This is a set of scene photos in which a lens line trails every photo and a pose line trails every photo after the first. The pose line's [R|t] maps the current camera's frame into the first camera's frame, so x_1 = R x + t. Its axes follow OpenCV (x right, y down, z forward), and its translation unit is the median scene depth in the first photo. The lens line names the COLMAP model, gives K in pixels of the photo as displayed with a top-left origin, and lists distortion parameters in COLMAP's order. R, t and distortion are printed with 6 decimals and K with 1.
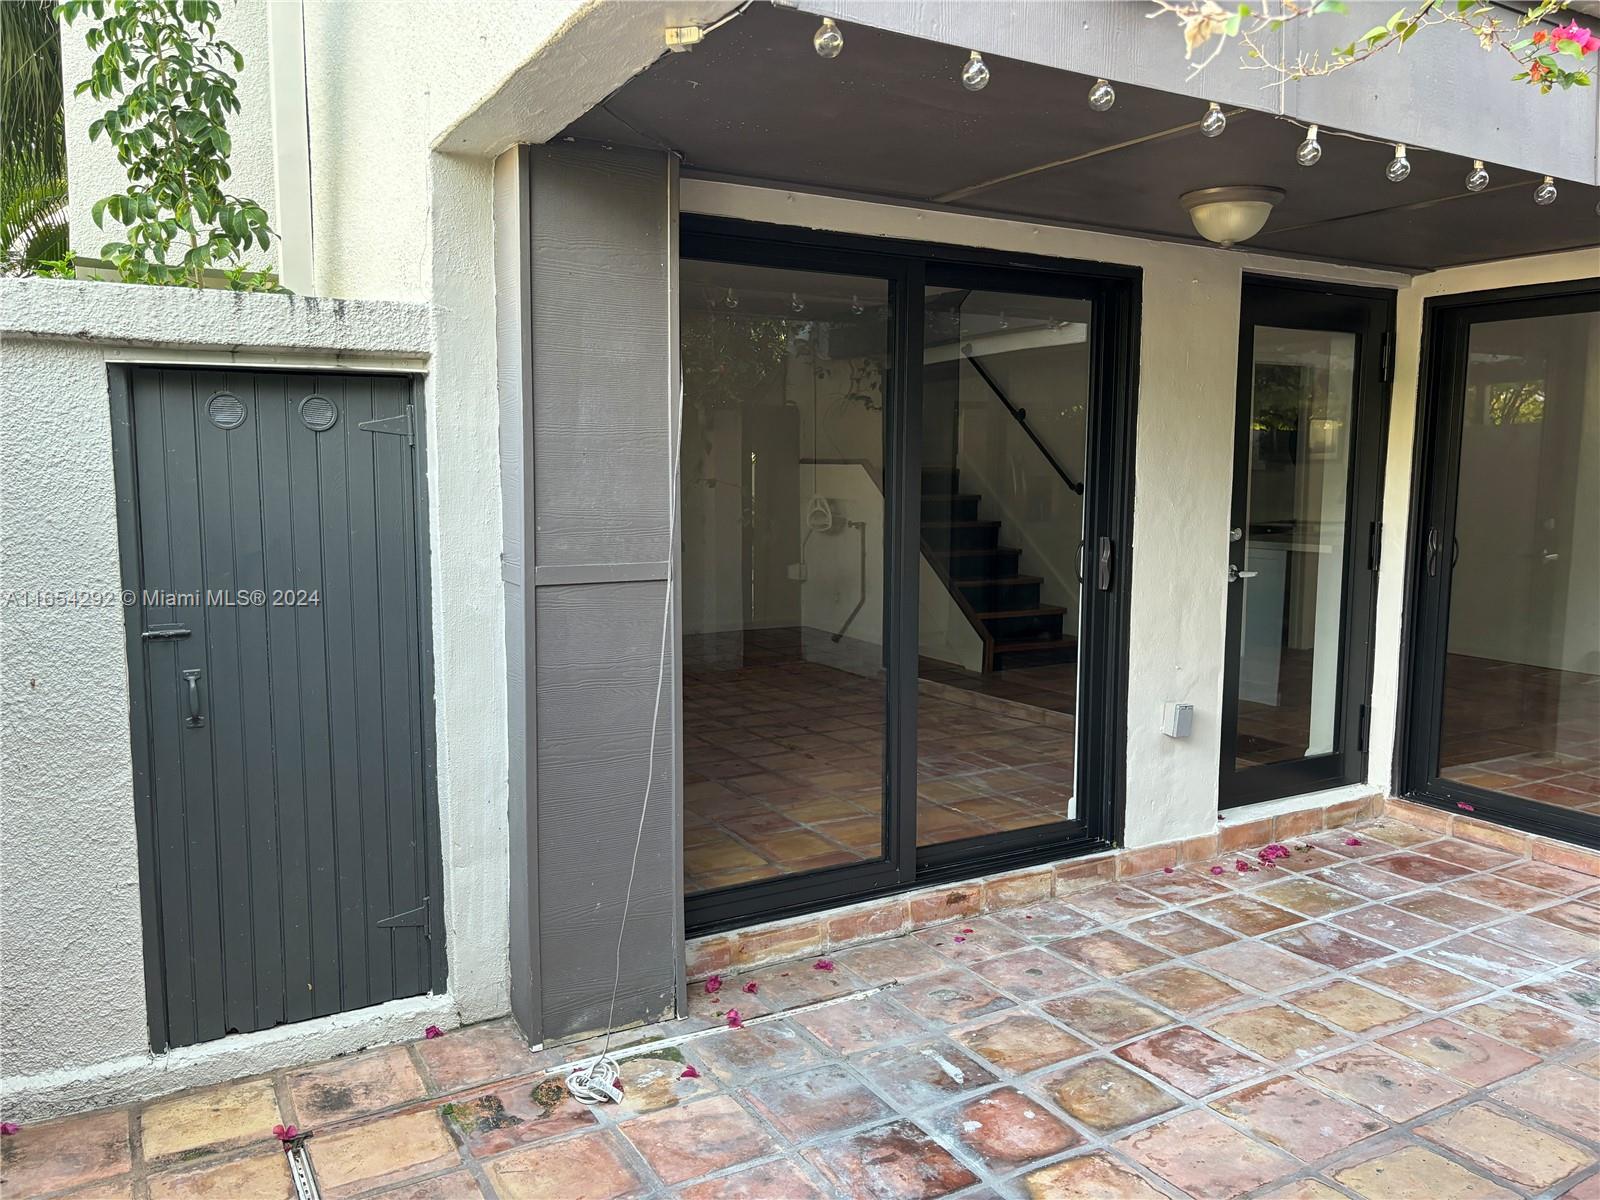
lens RADIAL K [[1207.8, 0, 799.2], [0, 1207.8, 590.1], [0, 0, 1]] dist [0.045763, -0.043034]
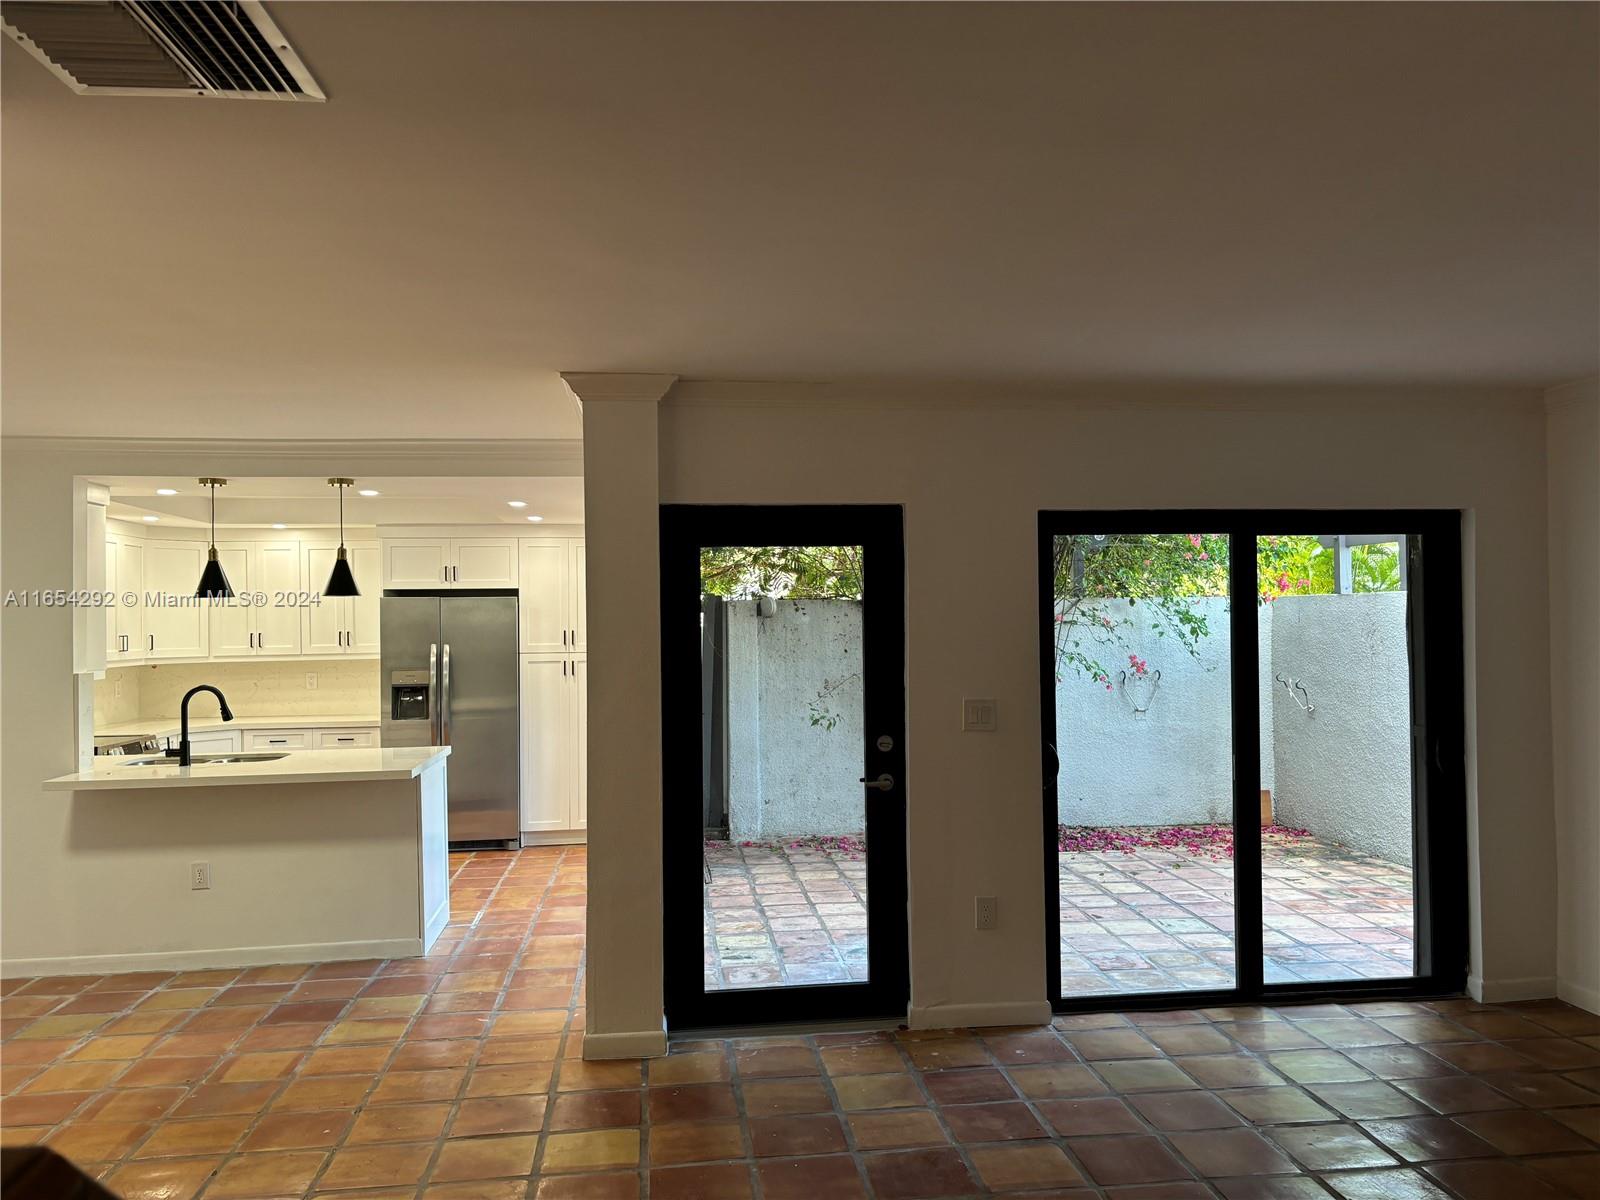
lens RADIAL K [[1207.8, 0, 802.1], [0, 1207.8, 606.4], [0, 0, 1]] dist [0.045763, -0.043034]
pose [[-0.923098, 0.009611, 0.384444, 0.019958], [0.046155, 0.995230, 0.085944, -0.255736], [-0.381784, 0.097078, -0.919139, 1.961659]]
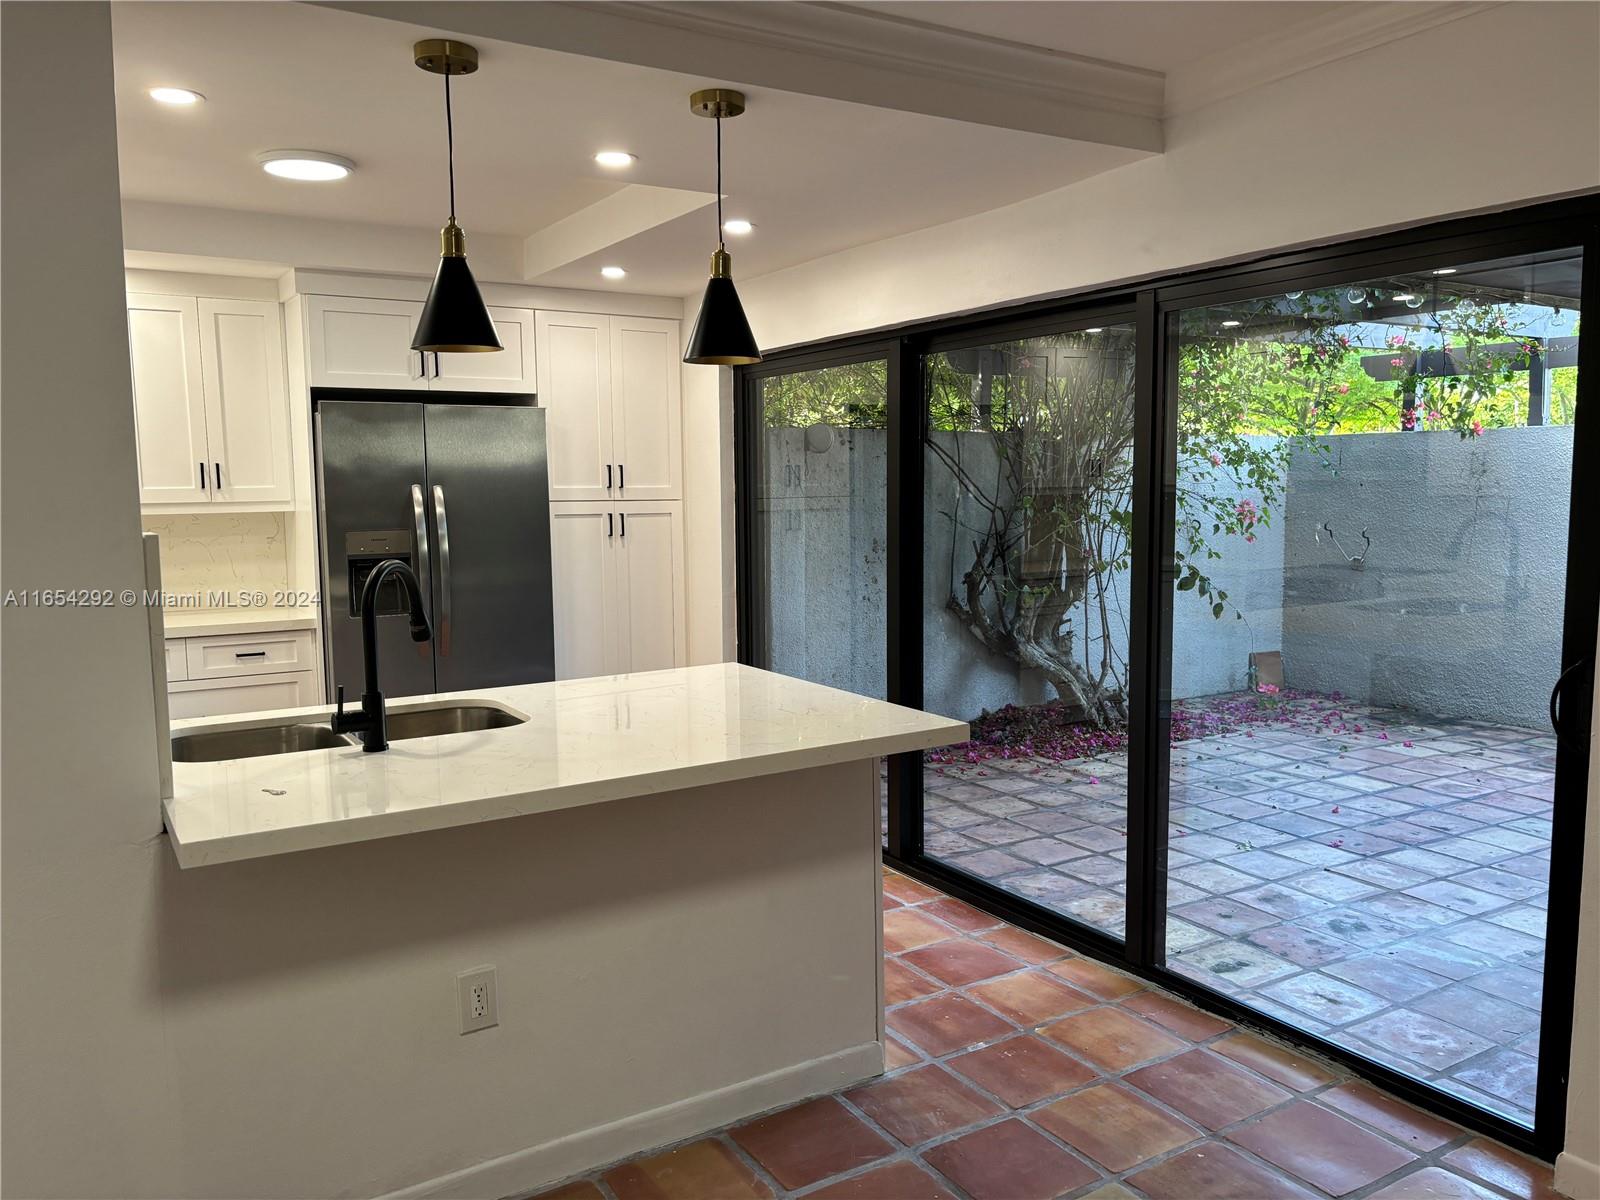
lens RADIAL K [[1207.8, 0, 794.1], [0, 1207.8, 615.1], [0, 0, 1]] dist [0.045763, -0.043034]
pose [[-0.999585, 0.005207, -0.028341, 0.926397], [-0.001017, 0.976547, 0.215303, -0.186310], [0.028798, 0.215243, -0.976136, 1.576477]]
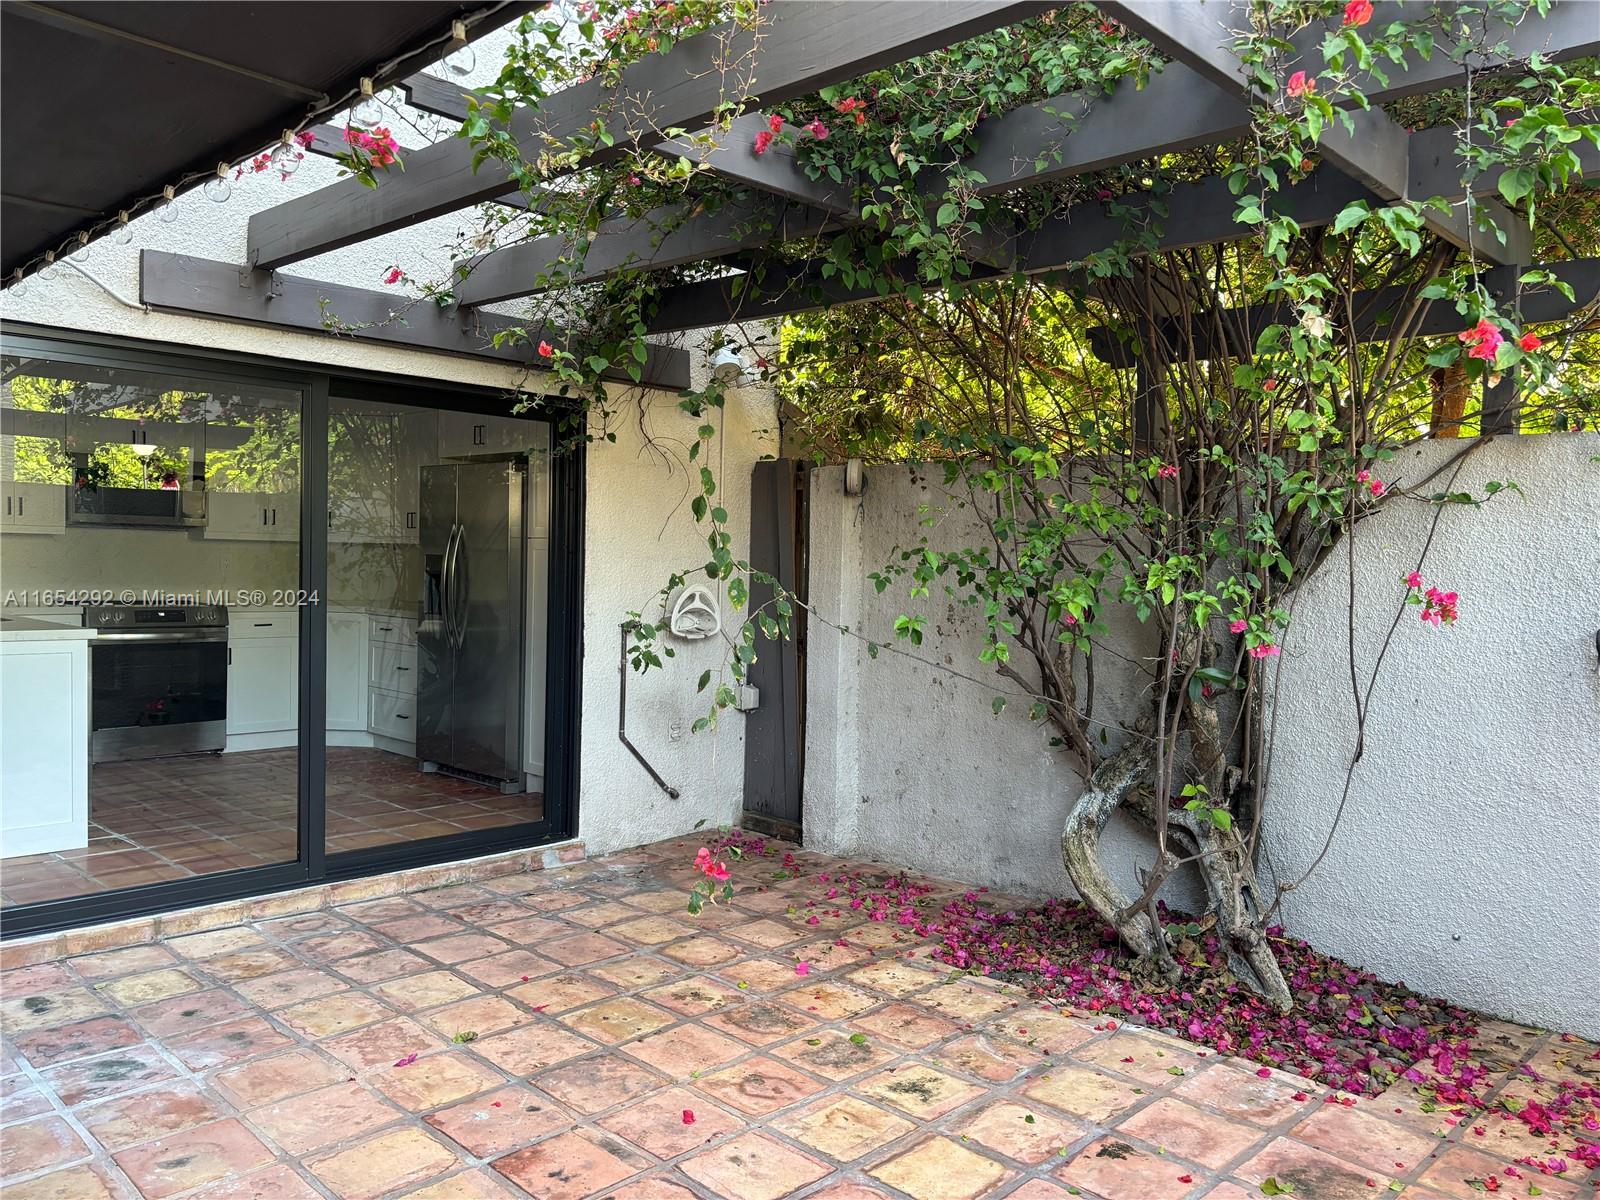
lens RADIAL K [[1207.8, 0, 792.2], [0, 1207.8, 602.6], [0, 0, 1]] dist [0.045763, -0.043034]
pose [[-0.271689, -0.046218, 0.961275, -0.298483], [0.073340, 0.994947, 0.068565, -0.044970], [-0.959587, 0.089128, -0.266927, 0.520506]]
